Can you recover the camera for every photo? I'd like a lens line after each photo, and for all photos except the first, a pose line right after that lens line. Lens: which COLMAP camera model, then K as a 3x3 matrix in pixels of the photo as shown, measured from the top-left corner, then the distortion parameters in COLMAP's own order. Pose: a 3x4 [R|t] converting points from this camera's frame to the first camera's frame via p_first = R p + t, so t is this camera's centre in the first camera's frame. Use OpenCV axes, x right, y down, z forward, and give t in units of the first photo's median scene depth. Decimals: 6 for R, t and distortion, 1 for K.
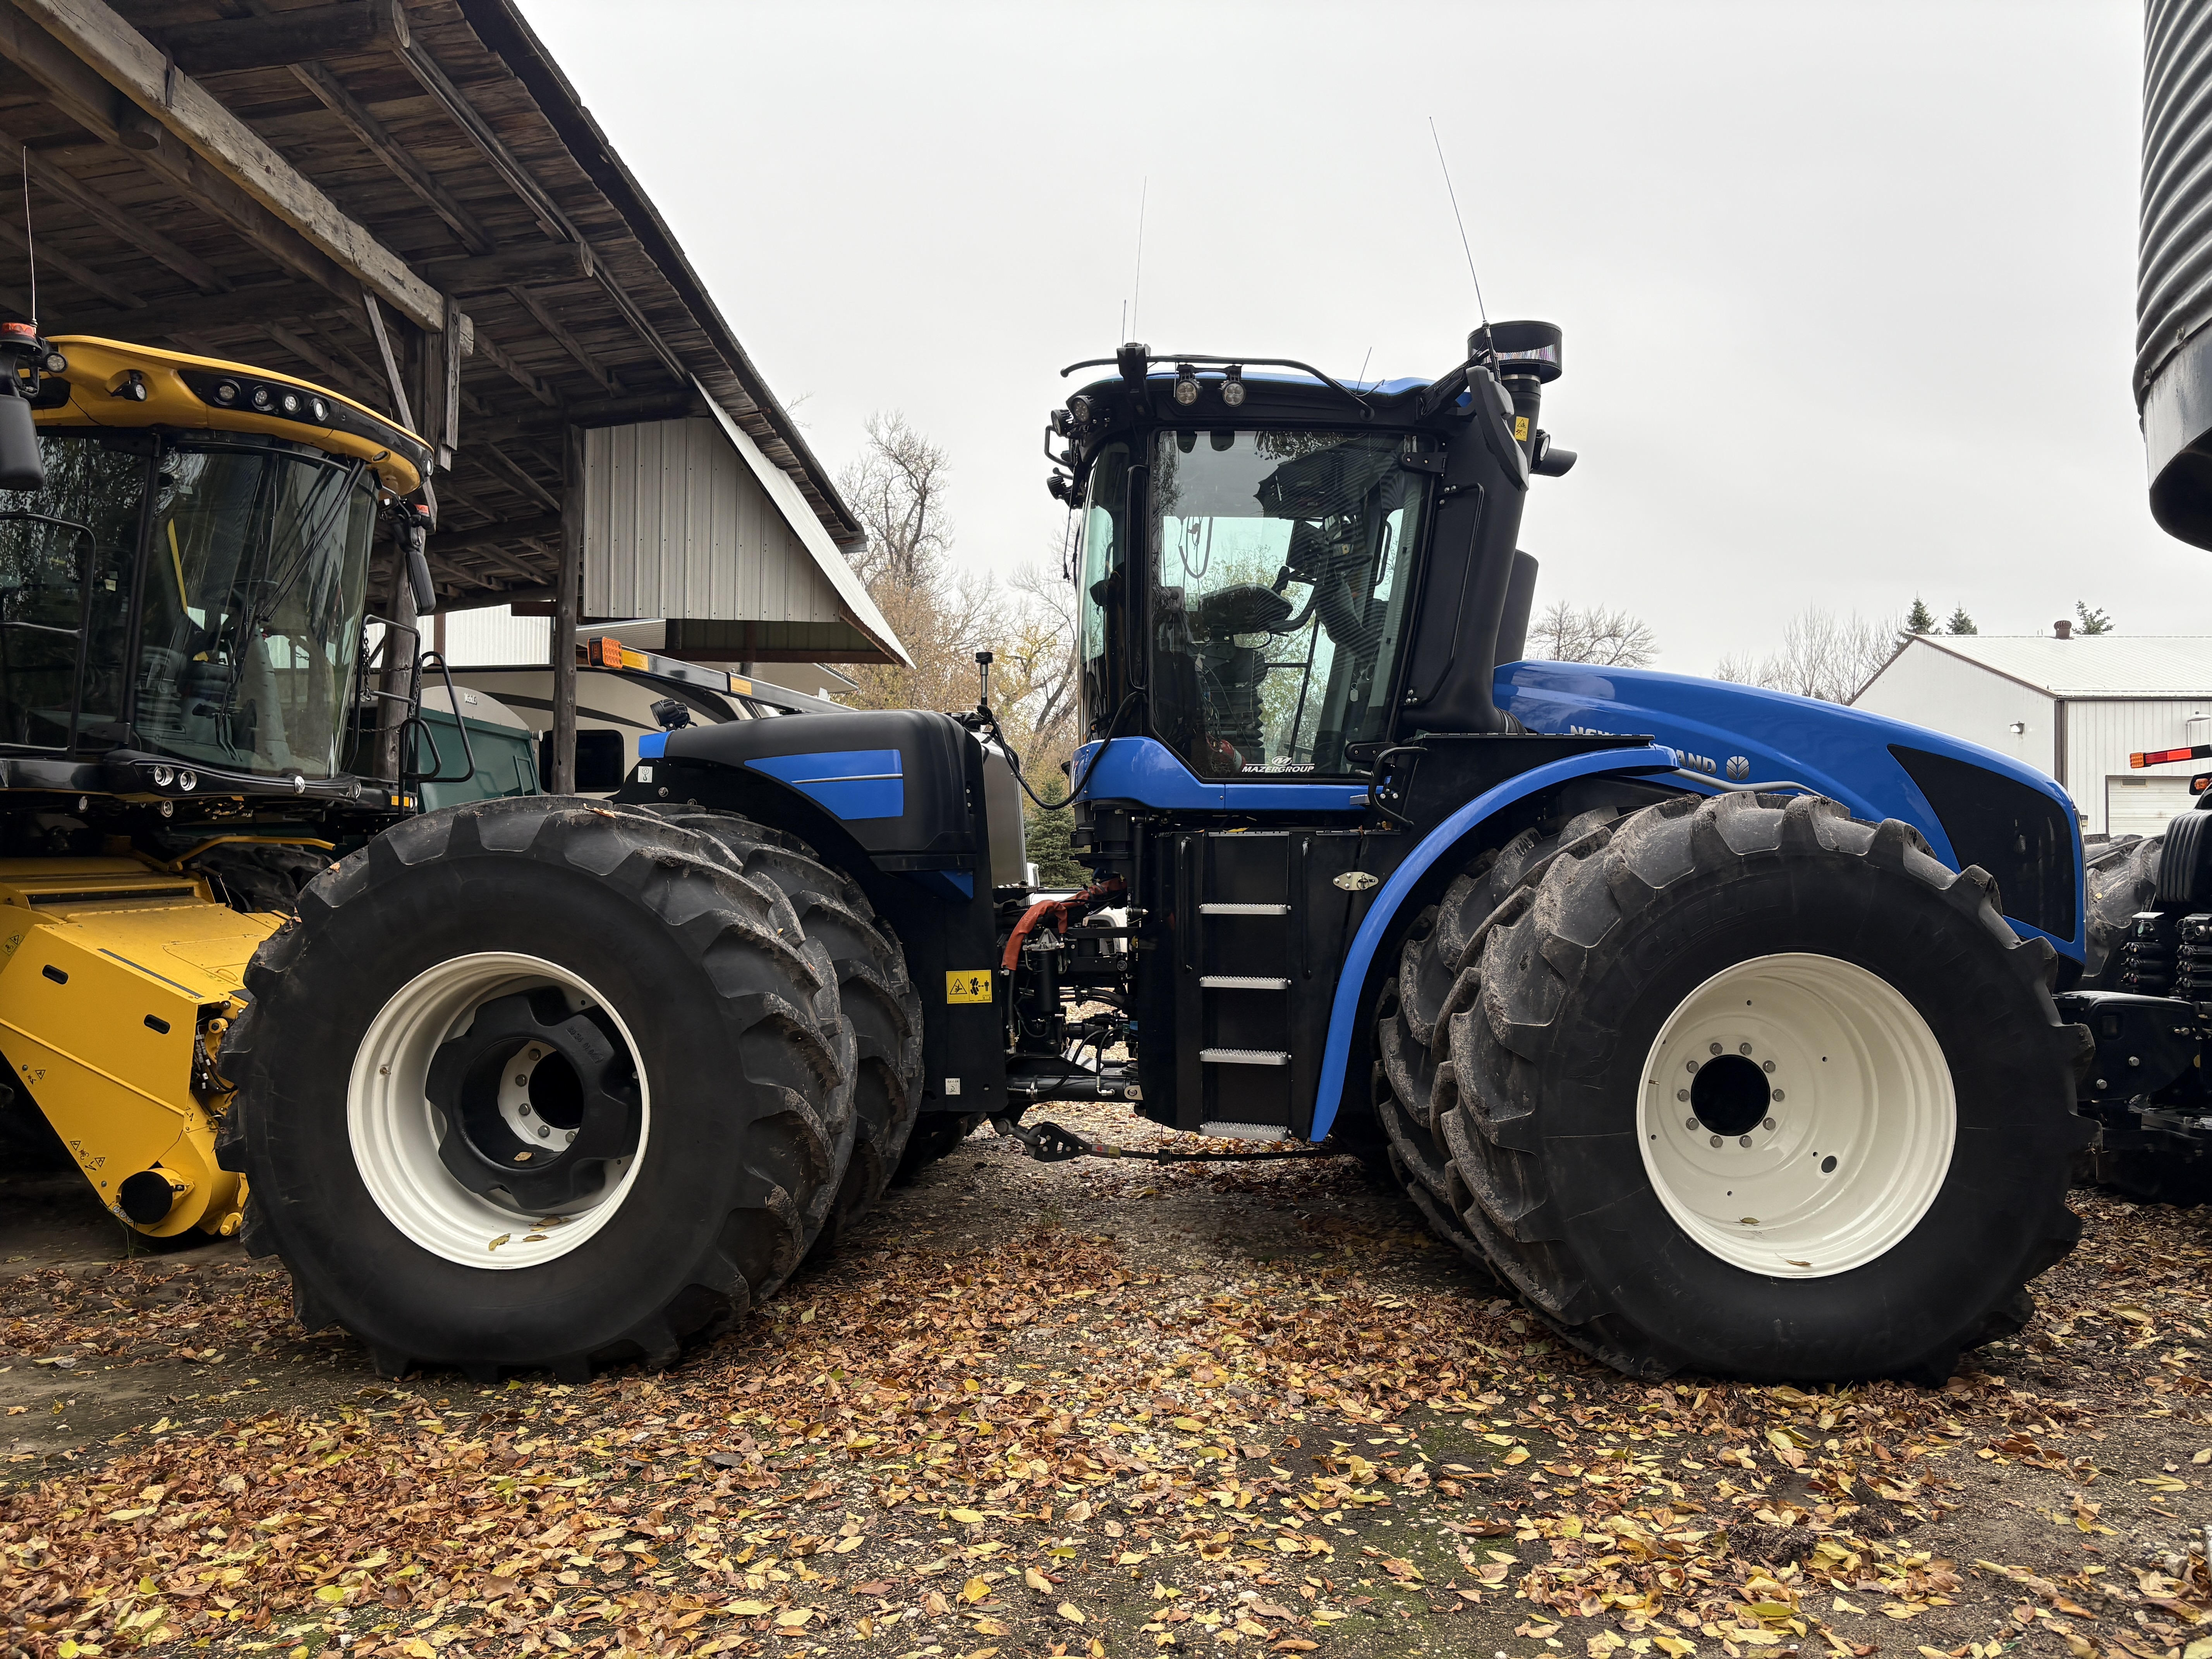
lens RADIAL K [[1612.6, 0, 1117.1], [0, 1612.6, 809.0], [0, 0, 1]] dist [0.026502, -0.004647]
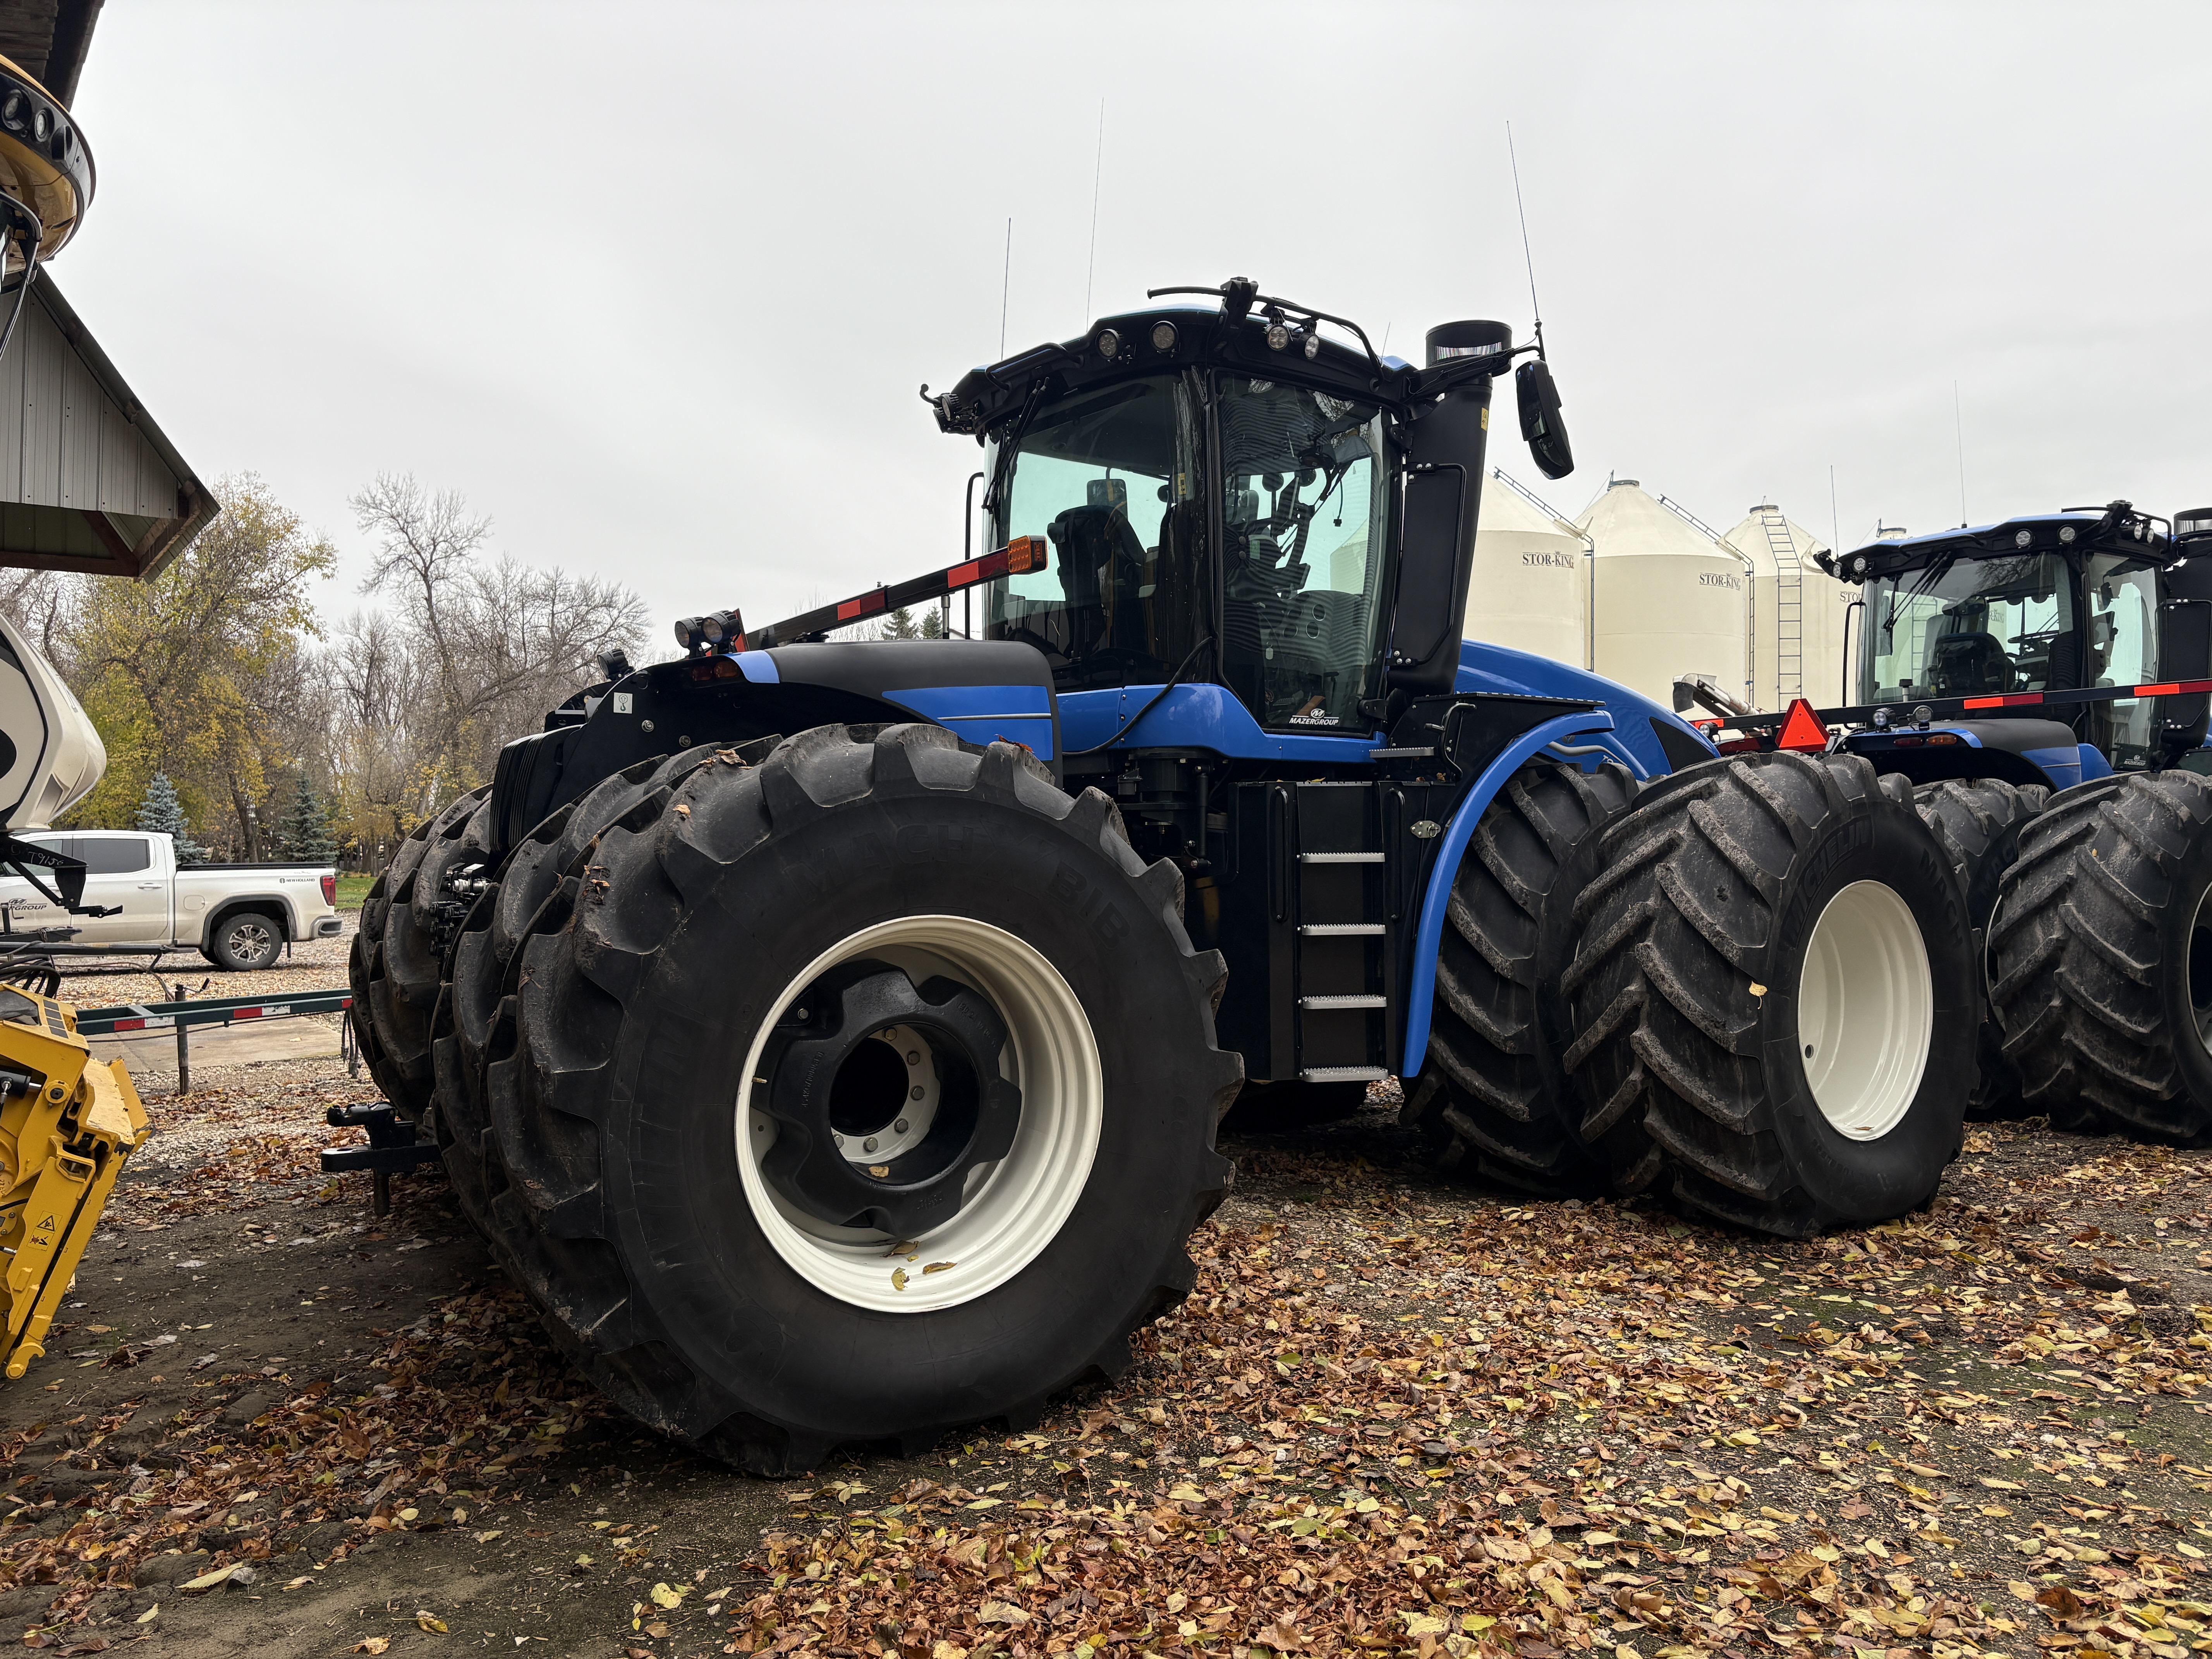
lens RADIAL K [[1612.6, 0, 1117.1], [0, 1612.6, 809.0], [0, 0, 1]] dist [0.026502, -0.004647]
pose [[0.829708, 0.001564, 0.558196, -0.604634], [-0.012019, 0.999814, 0.015064, 0.017805], [-0.558069, -0.019208, 0.829573, 0.231559]]
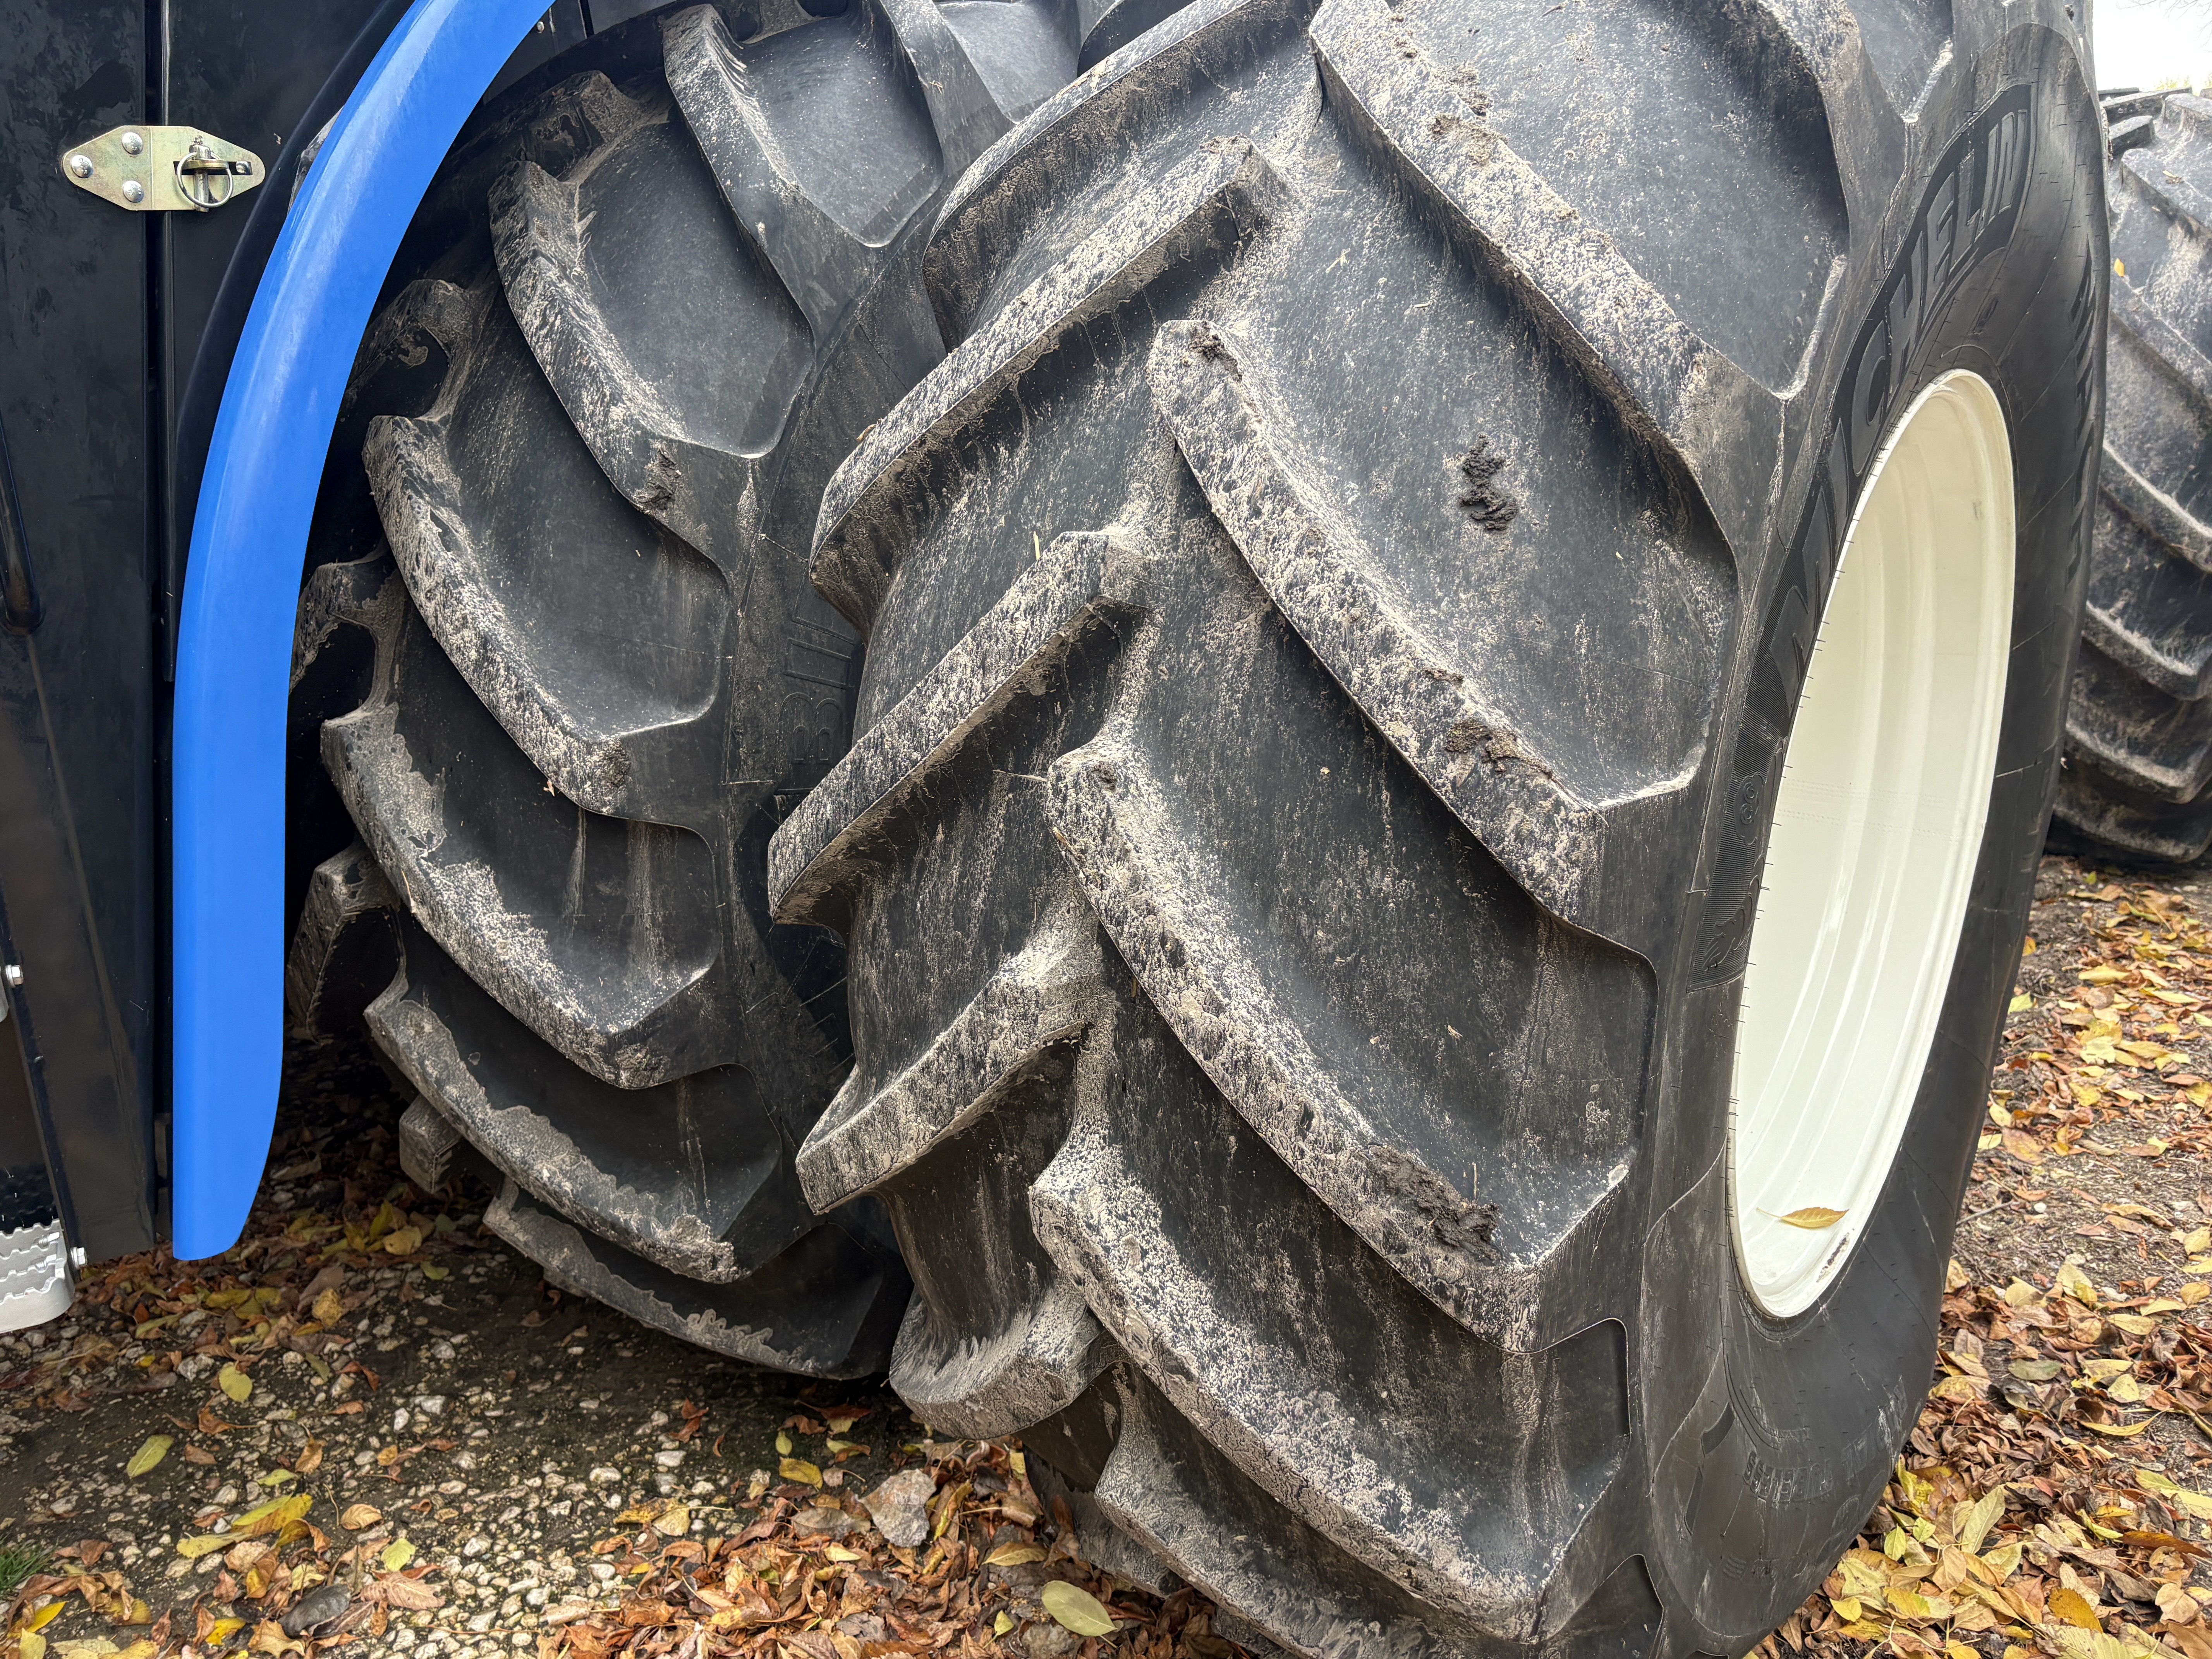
lens RADIAL K [[1670.3, 0, 1106.0], [0, 1670.3, 829.5], [0, 0, 1]] dist [0.061359, -0.074326]
pose [[0.659532, -0.248459, 0.709426, 0.041720], [-0.007125, 0.941683, 0.336426, 0.050709], [-0.751642, -0.226938, 0.619300, 0.720484]]
